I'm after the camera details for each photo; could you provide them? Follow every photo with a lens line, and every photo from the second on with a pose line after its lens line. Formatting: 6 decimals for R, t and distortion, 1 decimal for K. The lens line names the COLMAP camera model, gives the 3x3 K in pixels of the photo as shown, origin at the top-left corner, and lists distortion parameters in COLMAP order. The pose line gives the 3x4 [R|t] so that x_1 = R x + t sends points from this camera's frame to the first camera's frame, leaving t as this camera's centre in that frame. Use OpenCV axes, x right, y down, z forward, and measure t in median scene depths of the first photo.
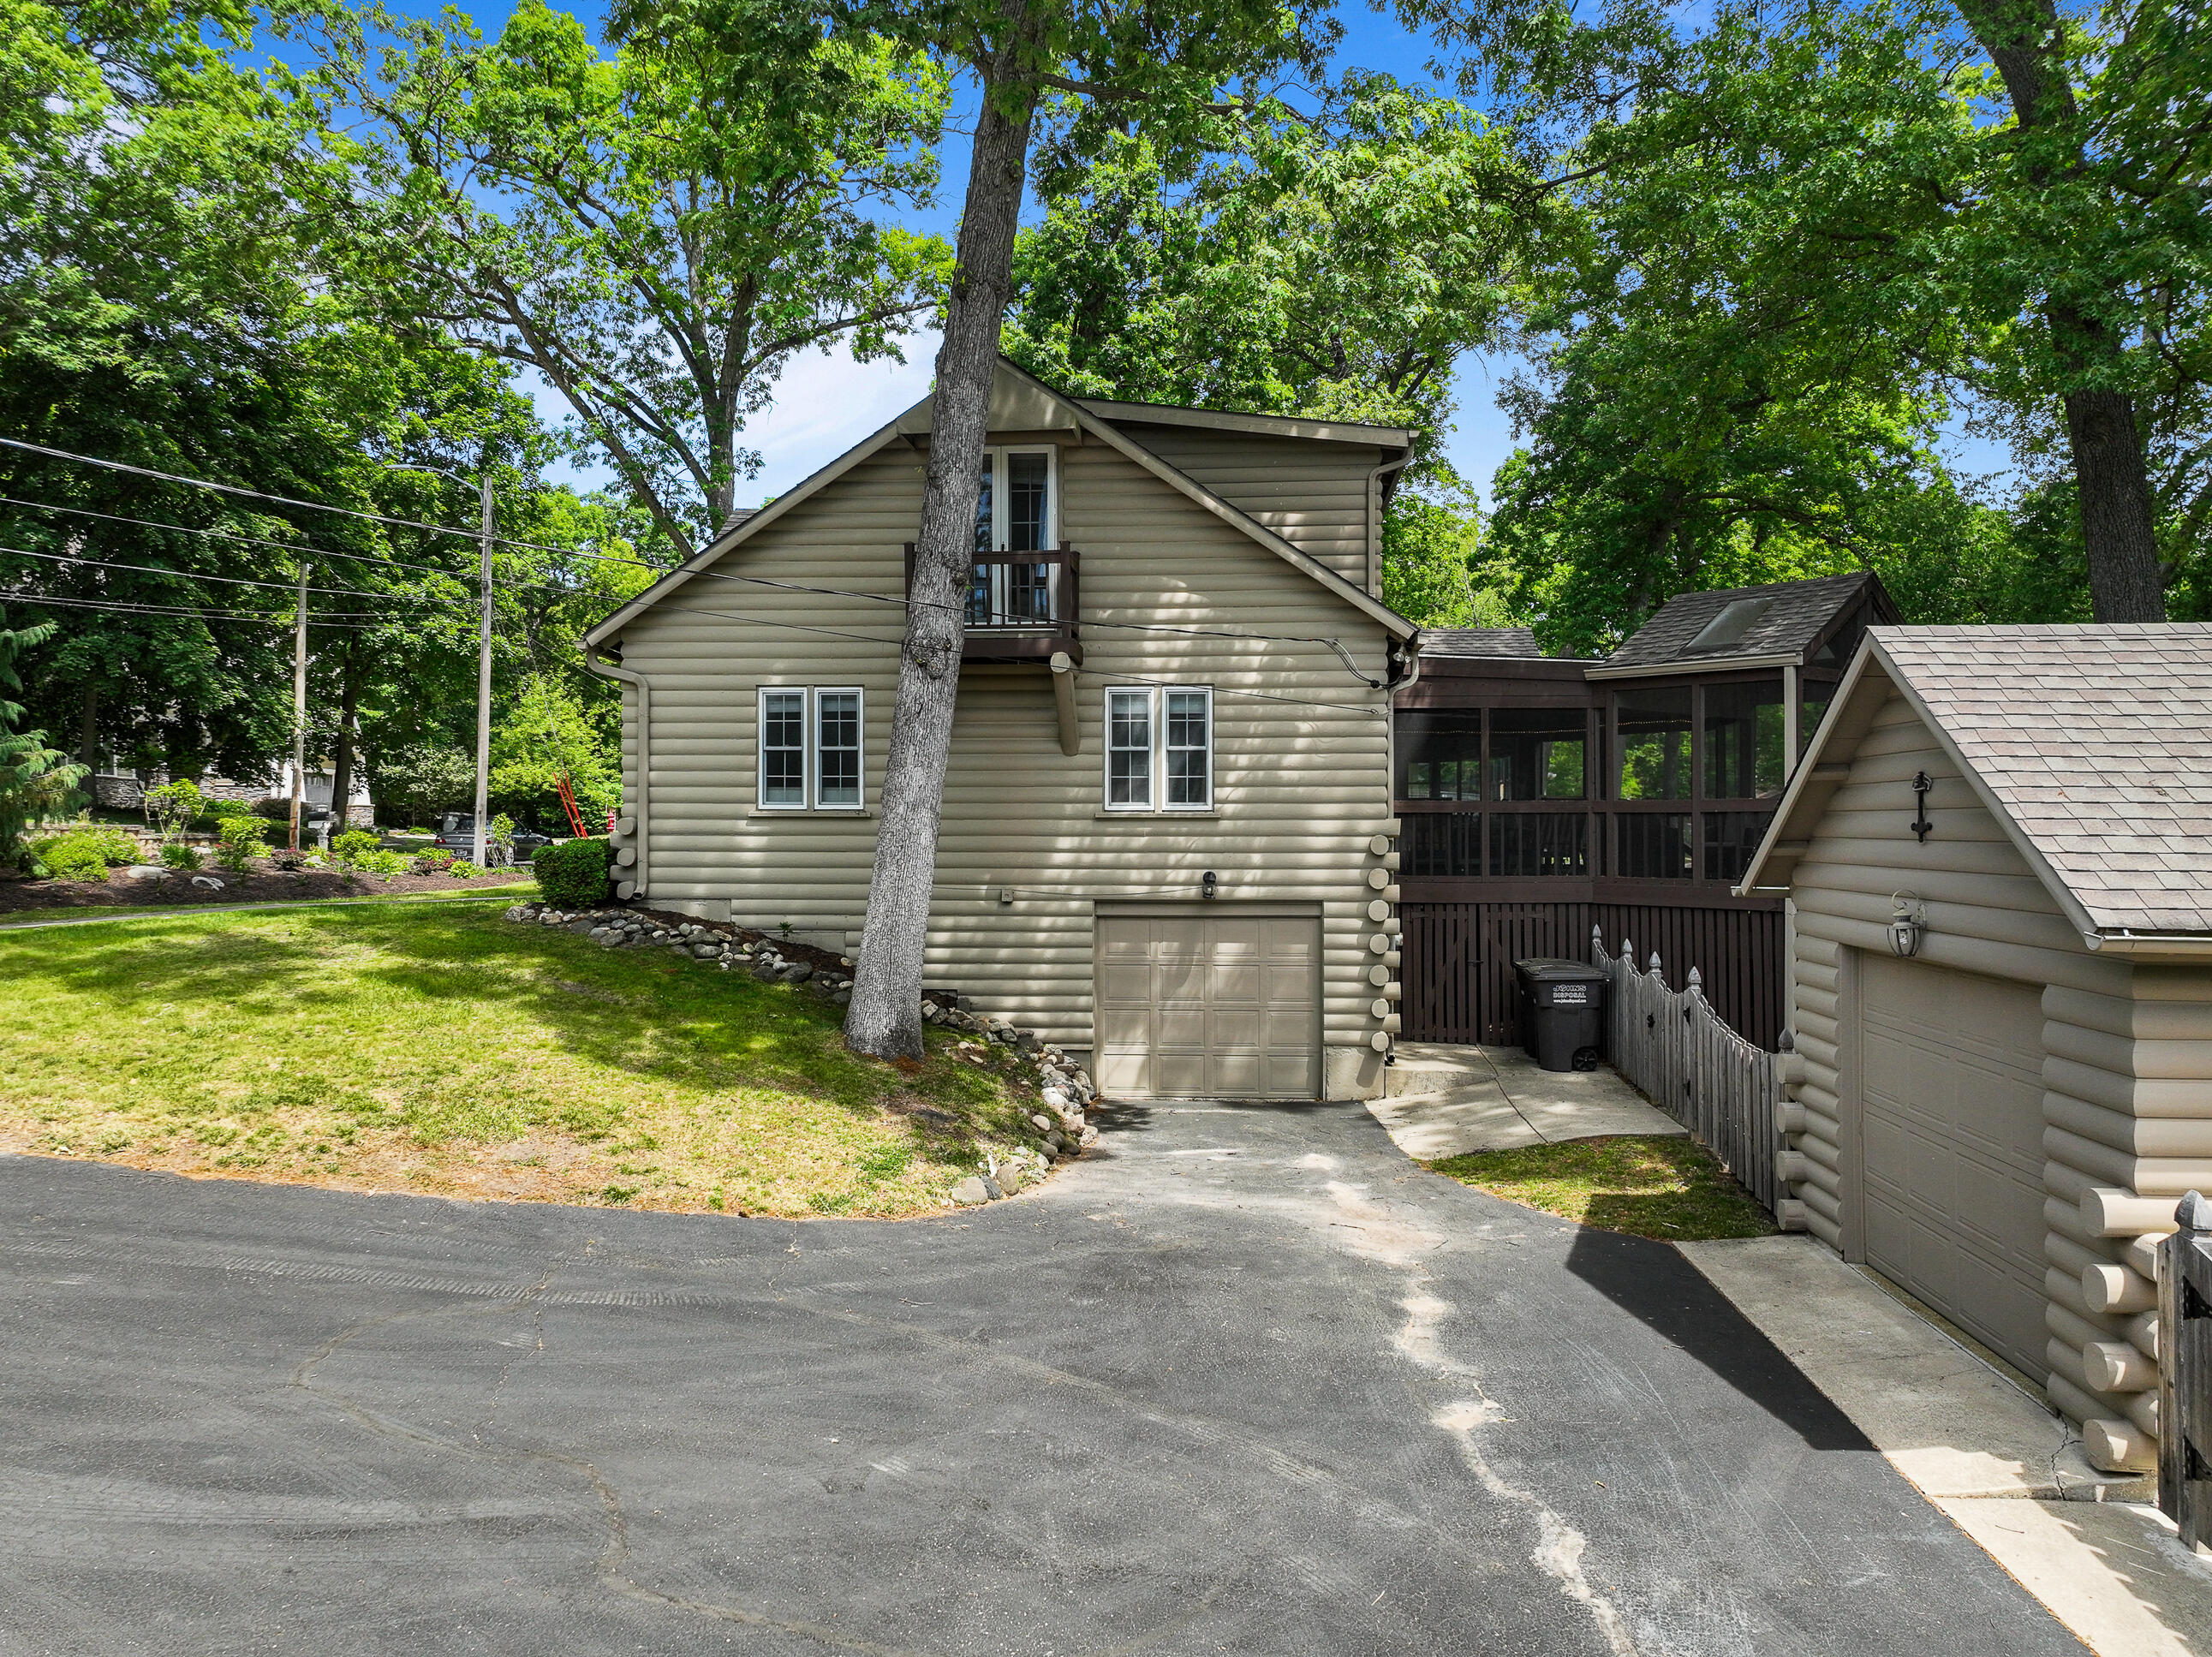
lens RADIAL K [[1613.2, 0, 1141.1], [0, 1613.2, 823.2], [0, 0, 1]] dist [-0.002455, 0.031080]
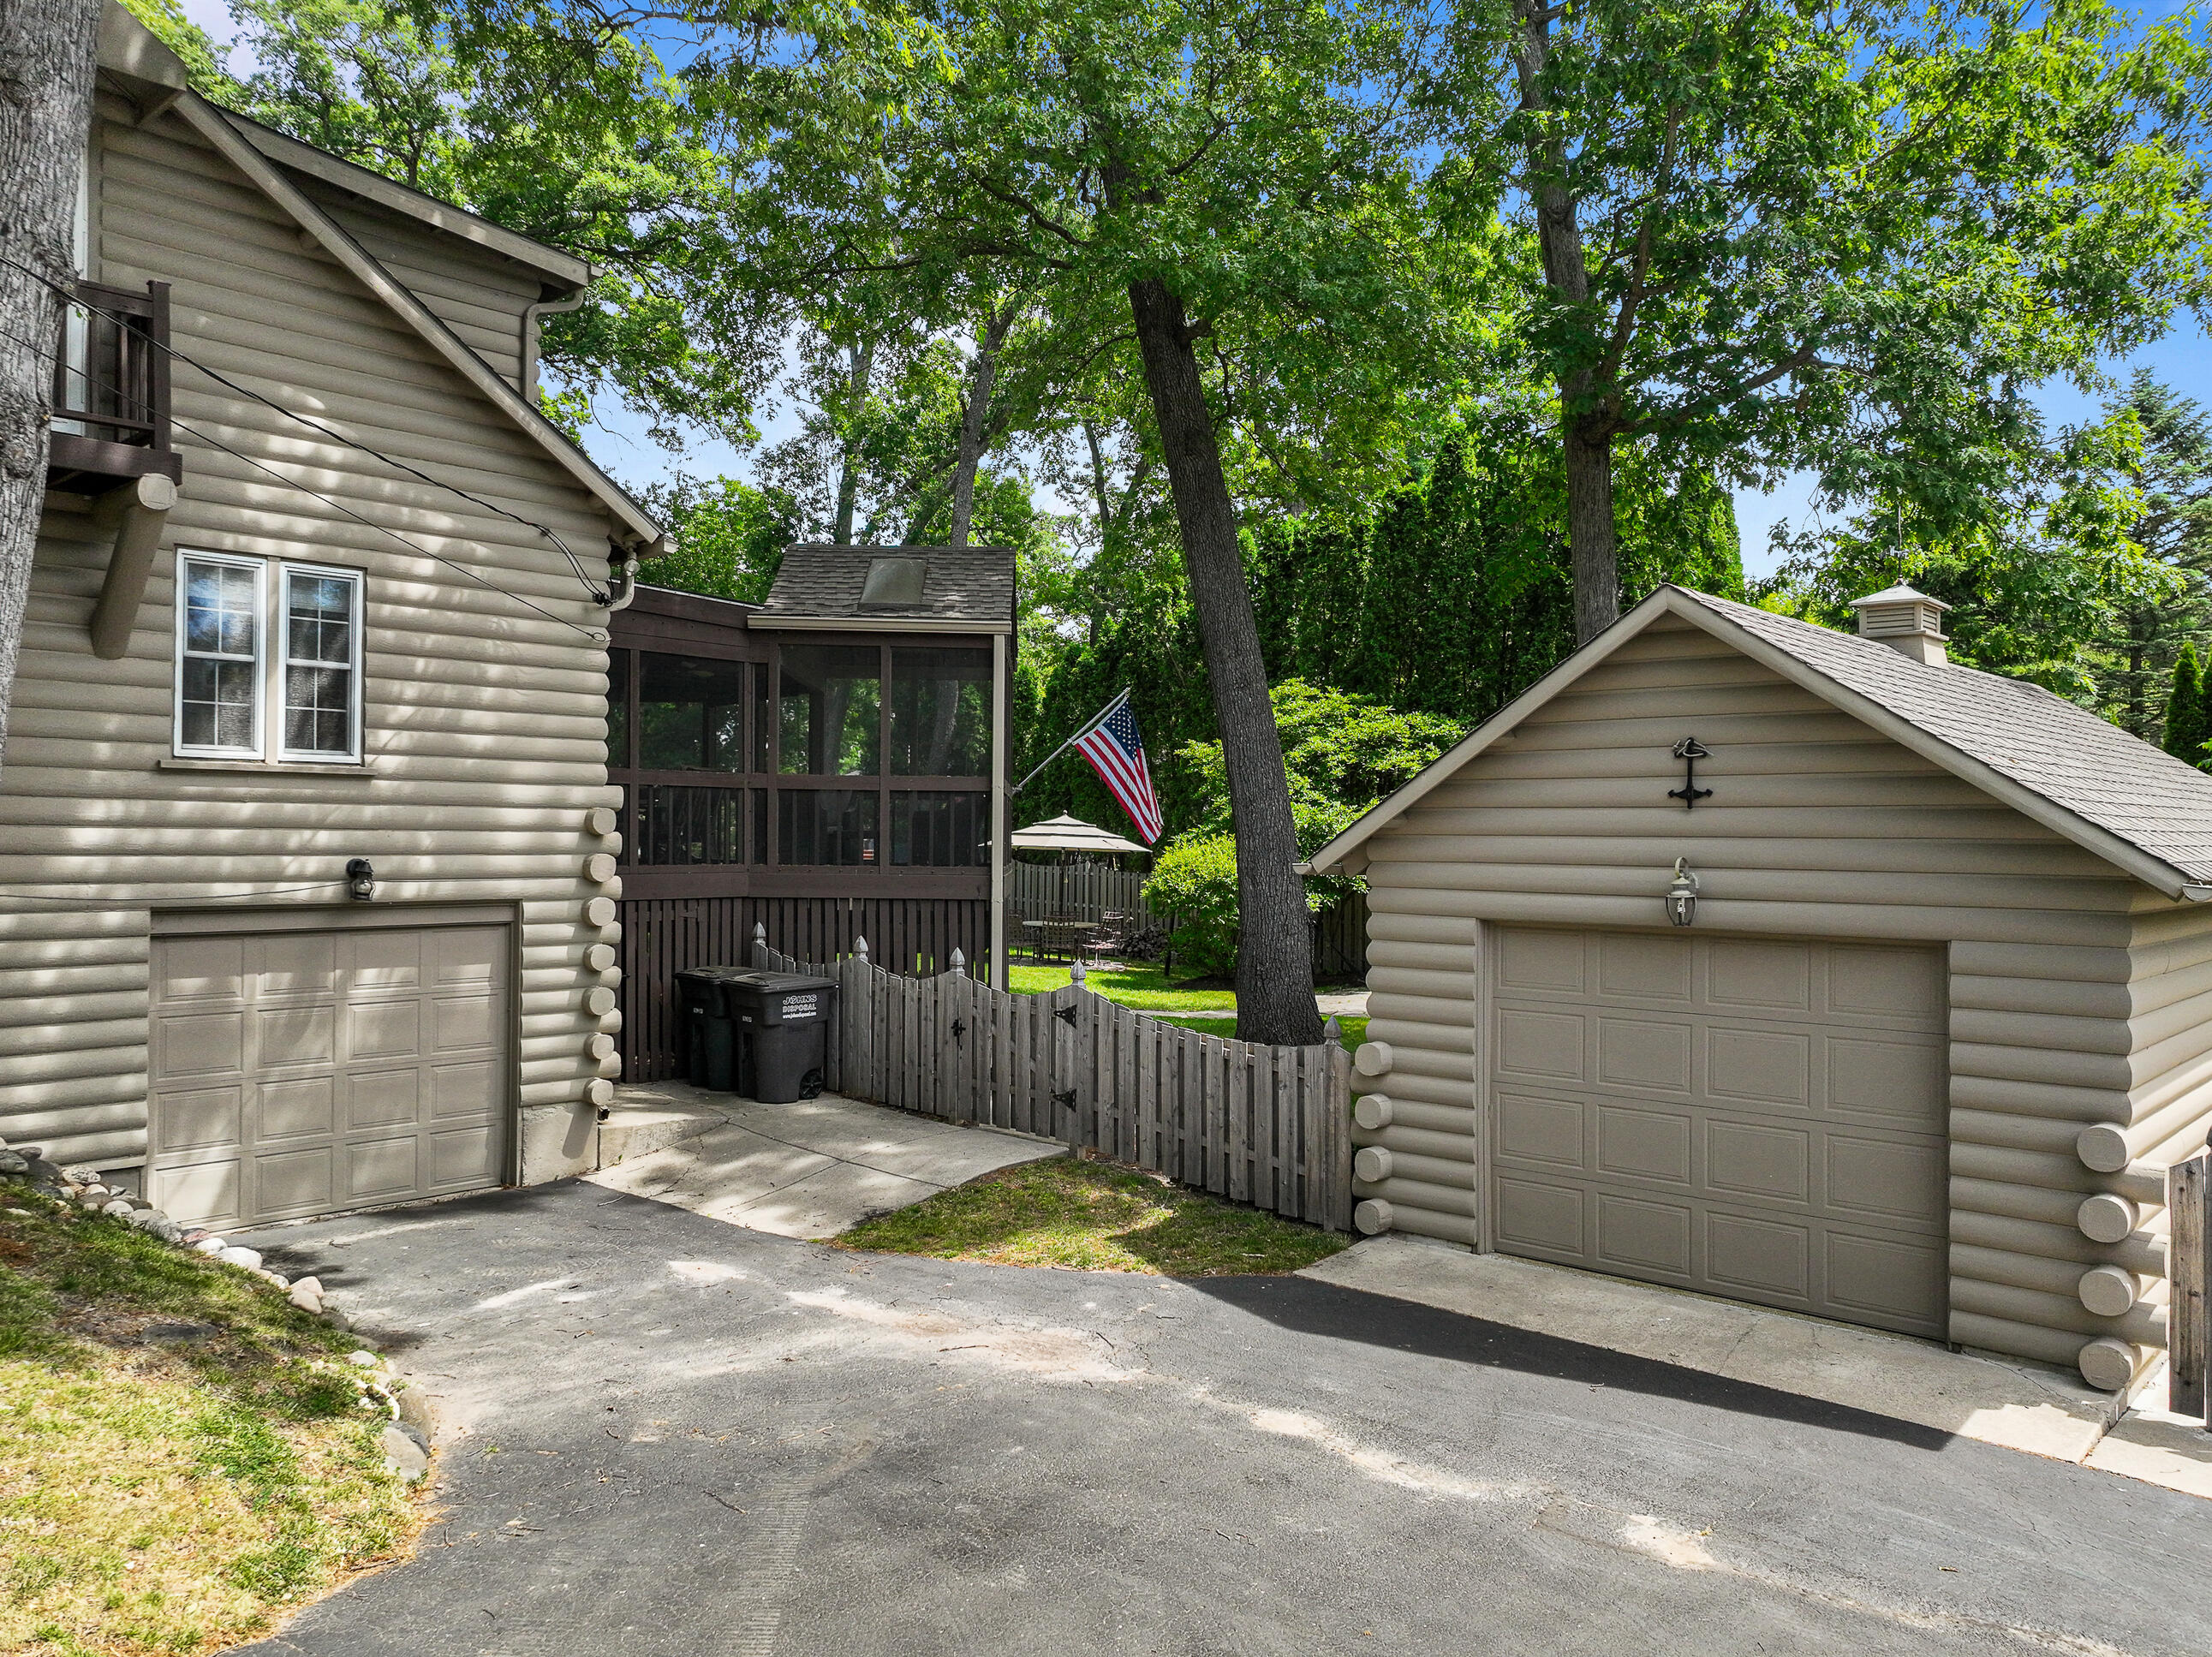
lens RADIAL K [[1613.2, 0, 1141.1], [0, 1613.2, 823.2], [0, 0, 1]] dist [-0.002455, 0.031080]
pose [[0.615770, 0.013533, 0.787810, -0.272966], [-0.011352, 0.999901, -0.008303, 0.017527], [-0.787844, -0.003830, 0.615863, 0.356495]]
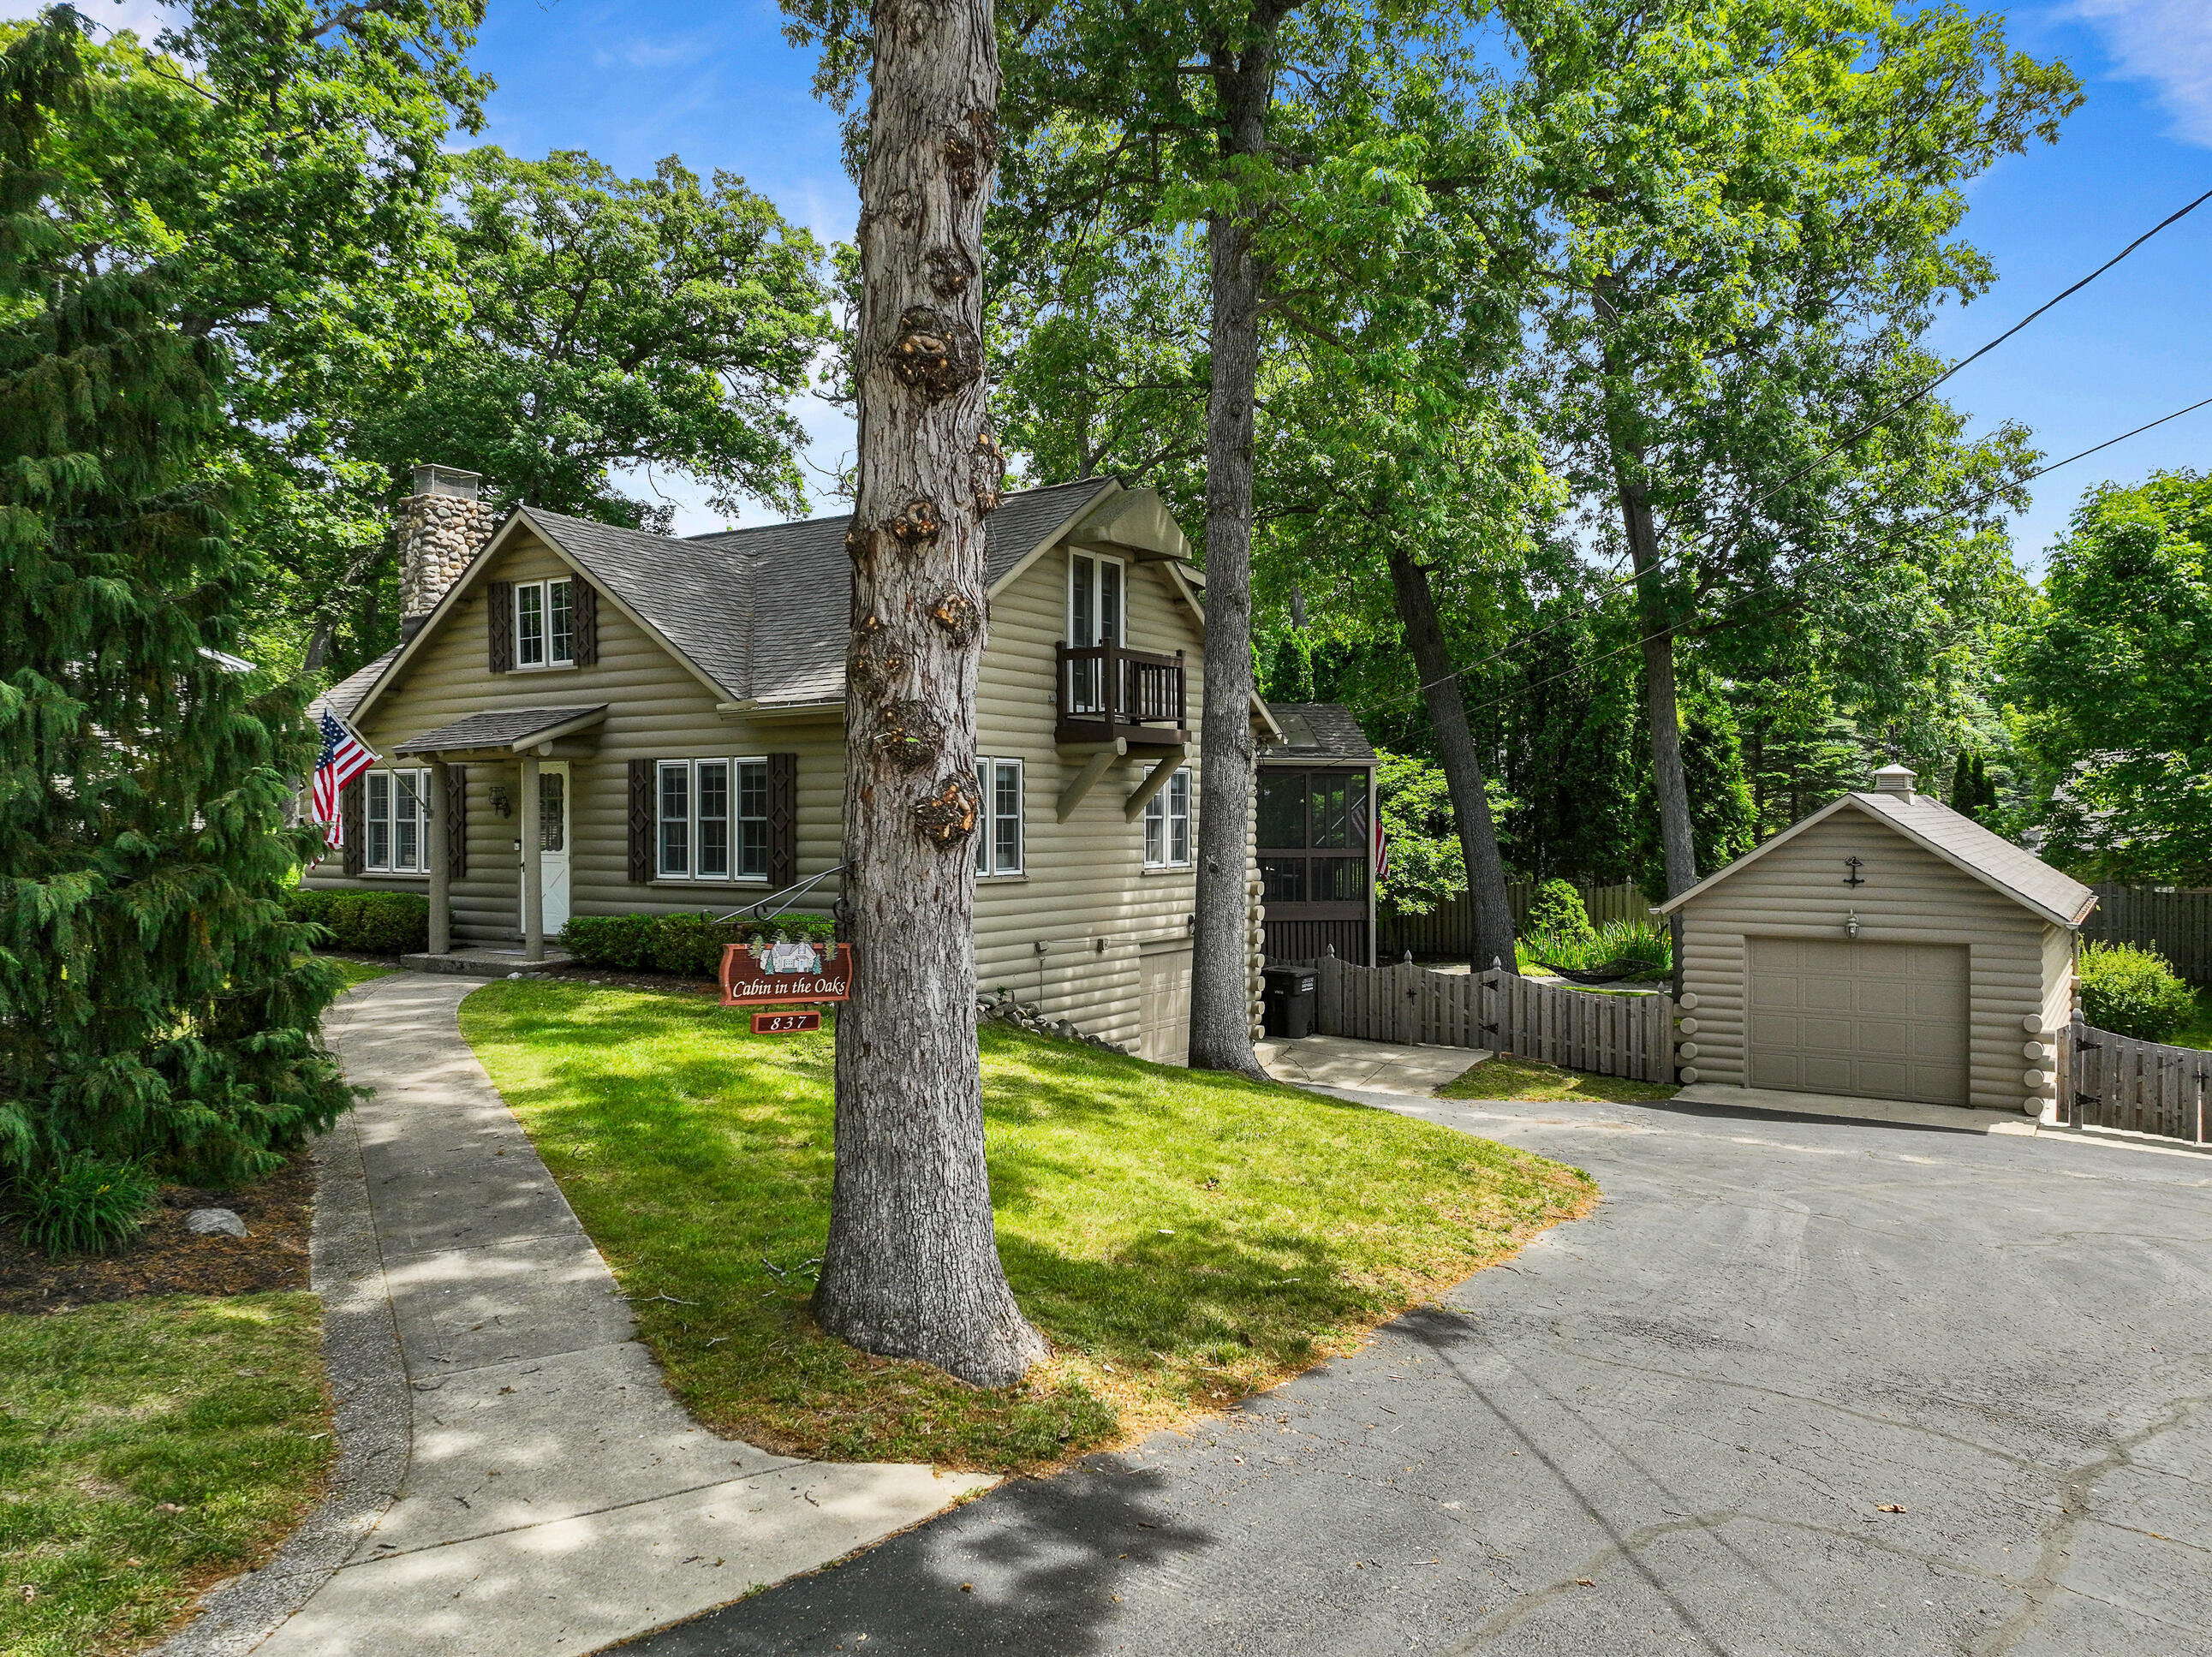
lens RADIAL K [[1629.5, 0, 1113.6], [0, 1629.5, 821.8], [0, 0, 1]] dist [0.008662, 0.002120]
pose [[0.482863, -0.005747, 0.875677, -1.113307], [-0.001788, 0.999970, 0.007549, -0.052816], [-0.875694, -0.005211, 0.482838, 0.435665]]
